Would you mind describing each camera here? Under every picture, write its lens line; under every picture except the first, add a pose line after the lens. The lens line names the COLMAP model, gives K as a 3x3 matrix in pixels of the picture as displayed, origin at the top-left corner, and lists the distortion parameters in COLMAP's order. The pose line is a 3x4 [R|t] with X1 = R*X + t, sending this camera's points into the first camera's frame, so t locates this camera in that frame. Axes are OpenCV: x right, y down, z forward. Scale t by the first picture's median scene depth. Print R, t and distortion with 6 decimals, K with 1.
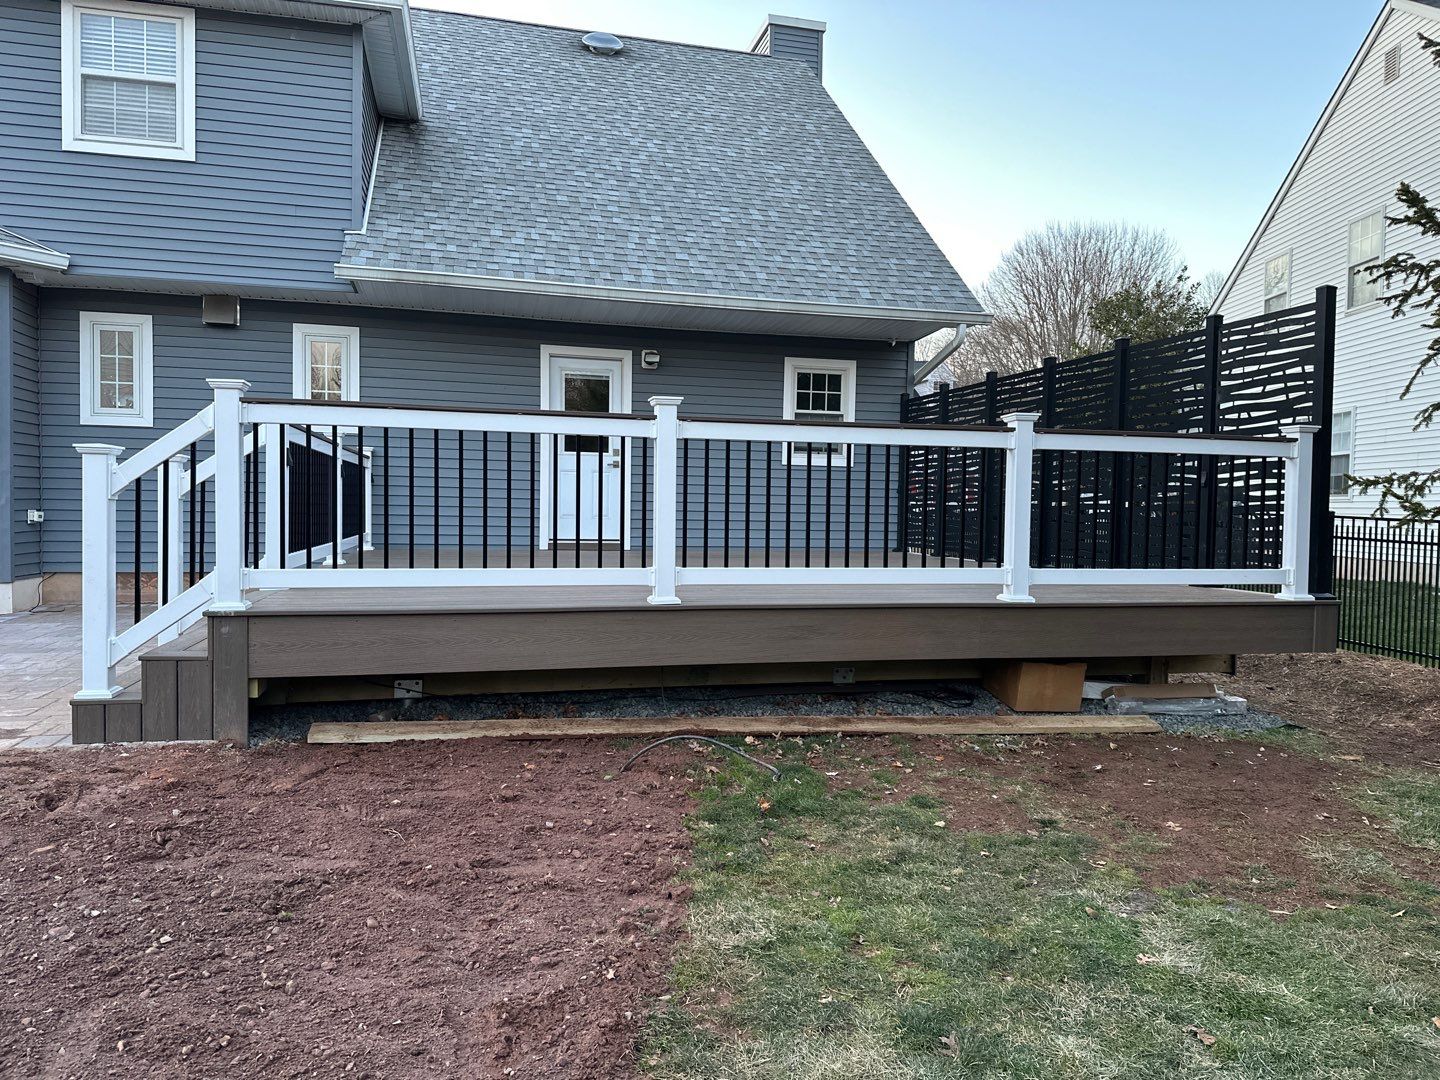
lens RADIAL K [[994.0, 0, 716.4], [0, 994.0, 544.2], [0, 0, 1]] dist [0.058440, -0.082204]
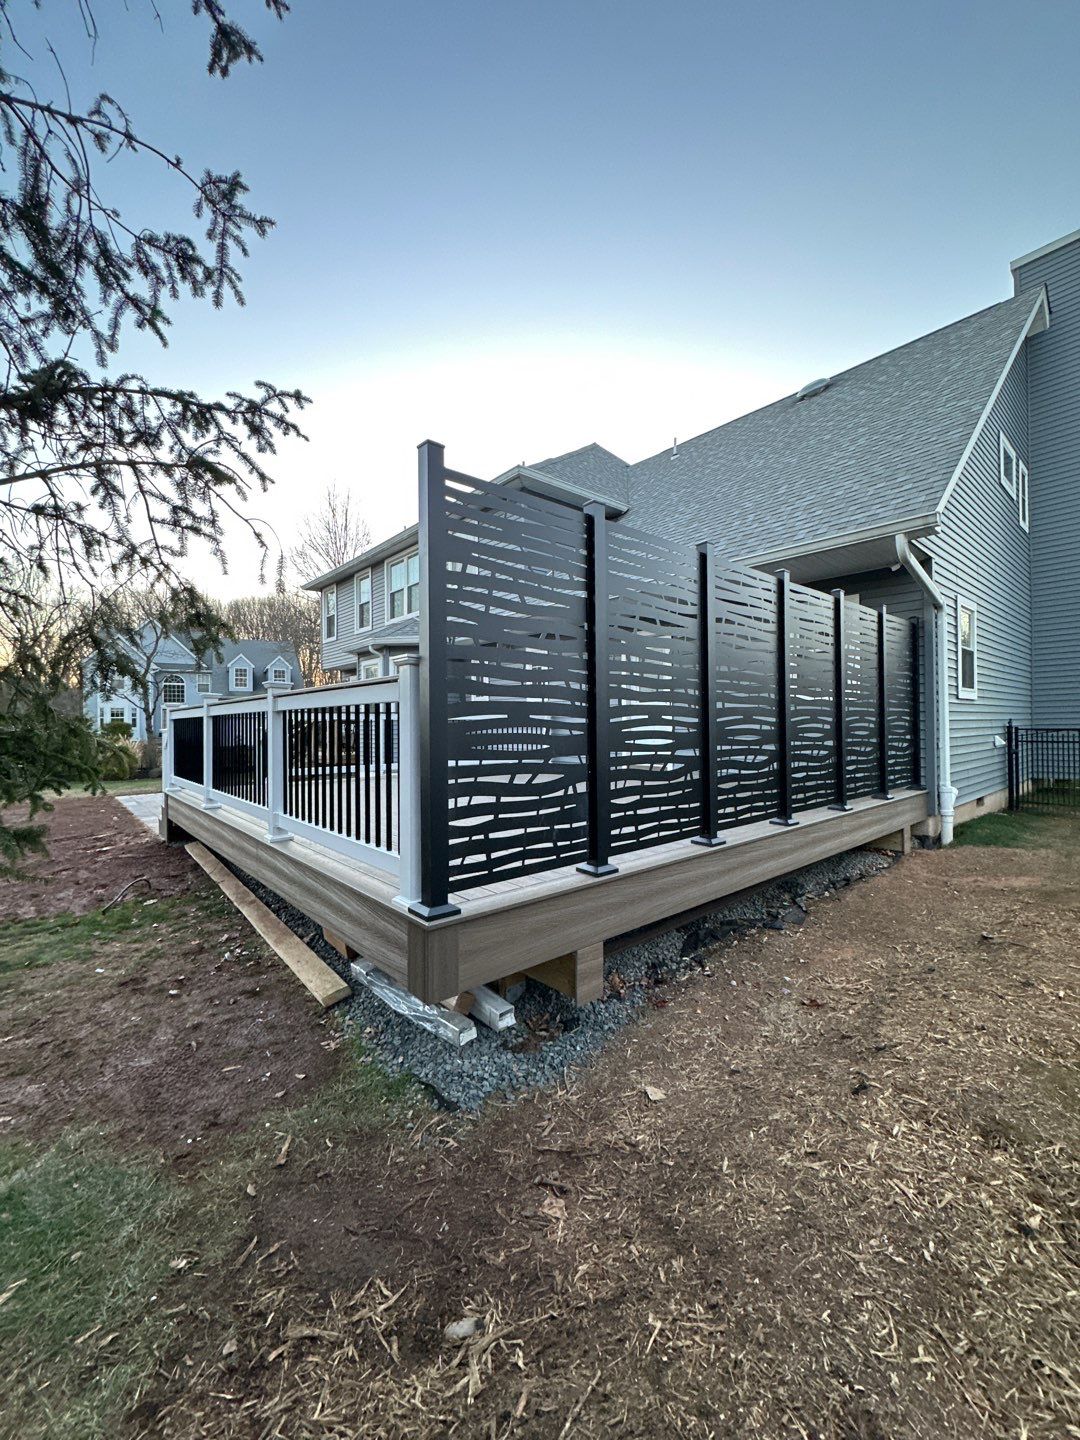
lens RADIAL K [[566.6, 0, 541.0], [0, 566.6, 727.2], [0, 0, 1]] dist [-0.006278, 0.000133]
pose [[0.456195, -0.019862, -0.889658, 0.587817], [-0.014495, 0.999452, -0.029746, -0.032722], [0.889762, 0.026466, 0.455657, 0.542282]]
